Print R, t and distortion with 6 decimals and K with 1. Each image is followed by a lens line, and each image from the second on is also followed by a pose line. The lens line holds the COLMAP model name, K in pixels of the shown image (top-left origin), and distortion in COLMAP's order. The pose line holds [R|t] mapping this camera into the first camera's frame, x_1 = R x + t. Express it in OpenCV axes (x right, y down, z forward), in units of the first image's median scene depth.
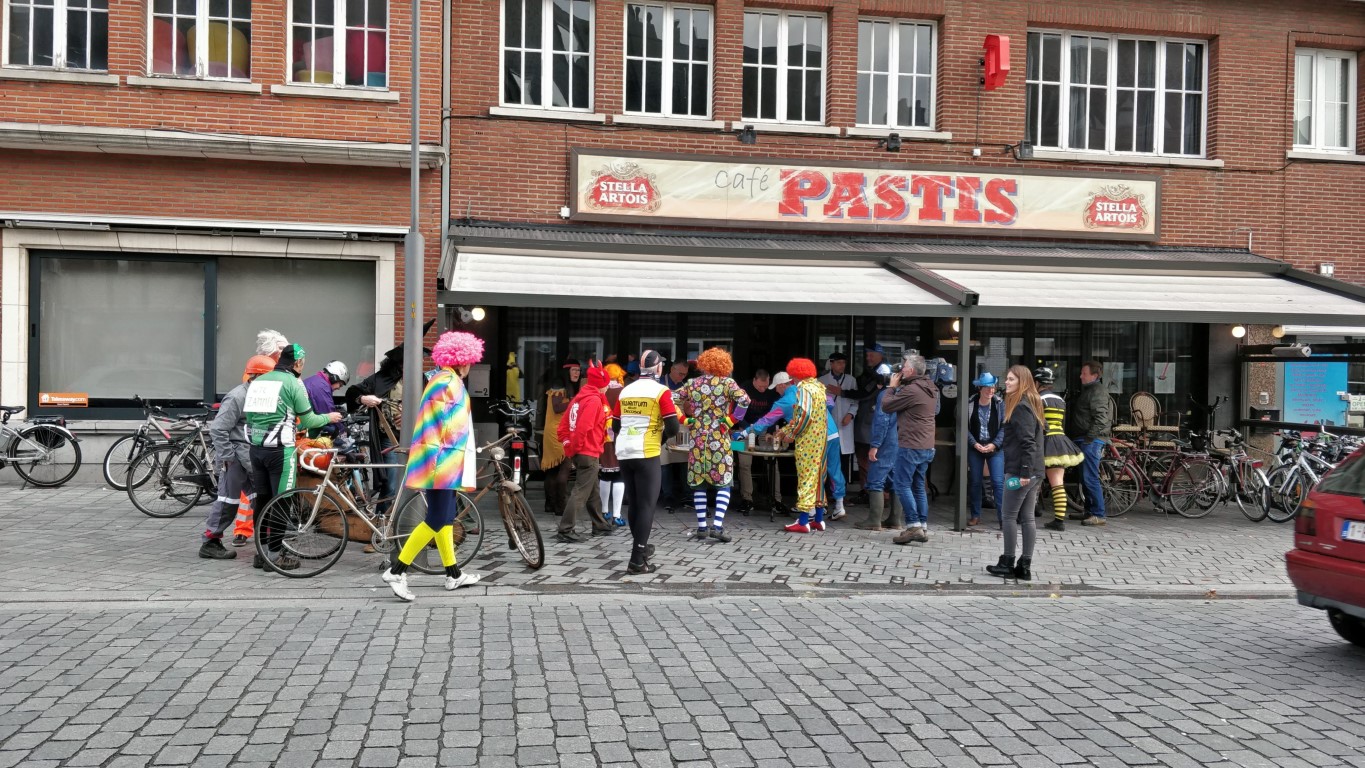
lens RADIAL K [[1113.2, 0, 682.5], [0, 1113.2, 384.0], [0, 0, 1]] dist [0.067971, -0.094914]
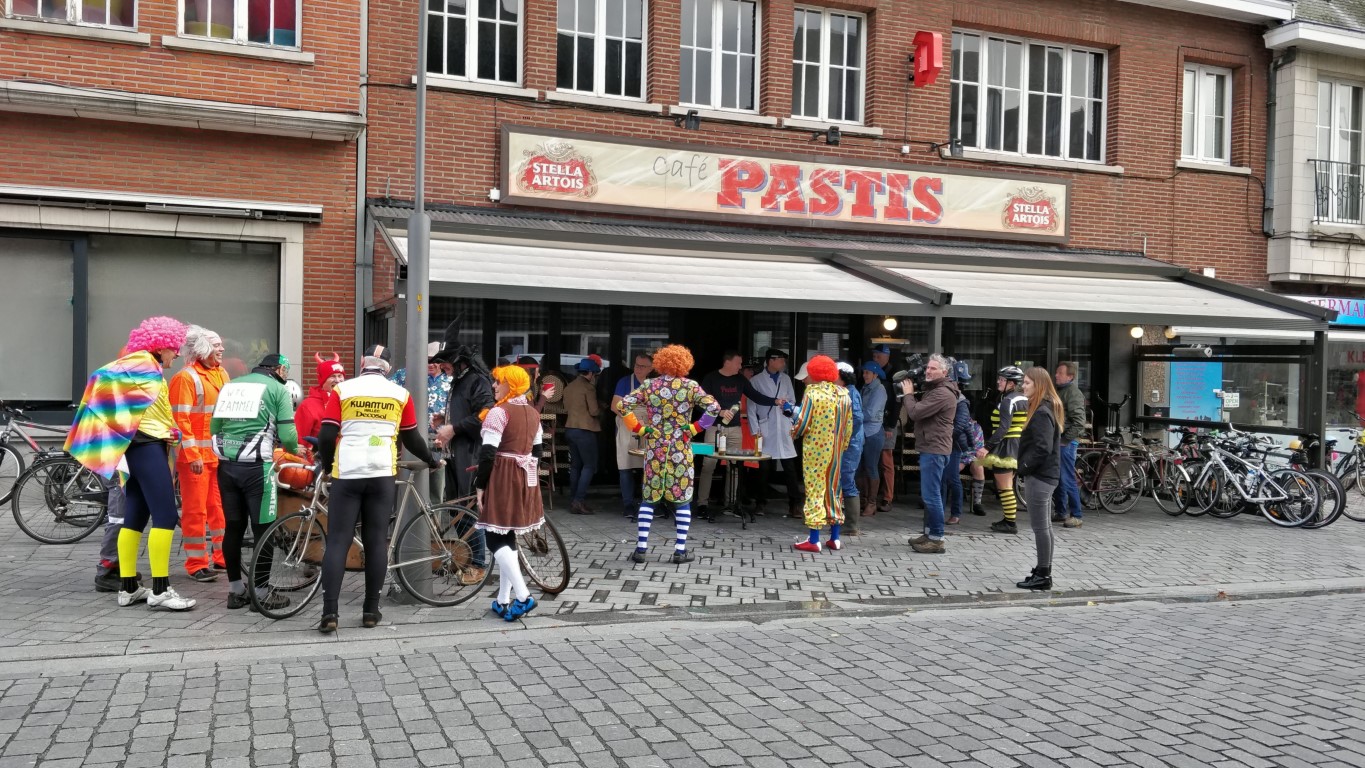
lens RADIAL K [[1113.2, 0, 682.5], [0, 1113.2, 384.0], [0, 0, 1]] dist [0.067971, -0.094914]
pose [[0.980832, 0.000903, 0.194855, -0.132830], [-0.002507, 0.999965, 0.007987, -0.006425], [-0.194841, -0.008323, 0.980800, 0.067758]]
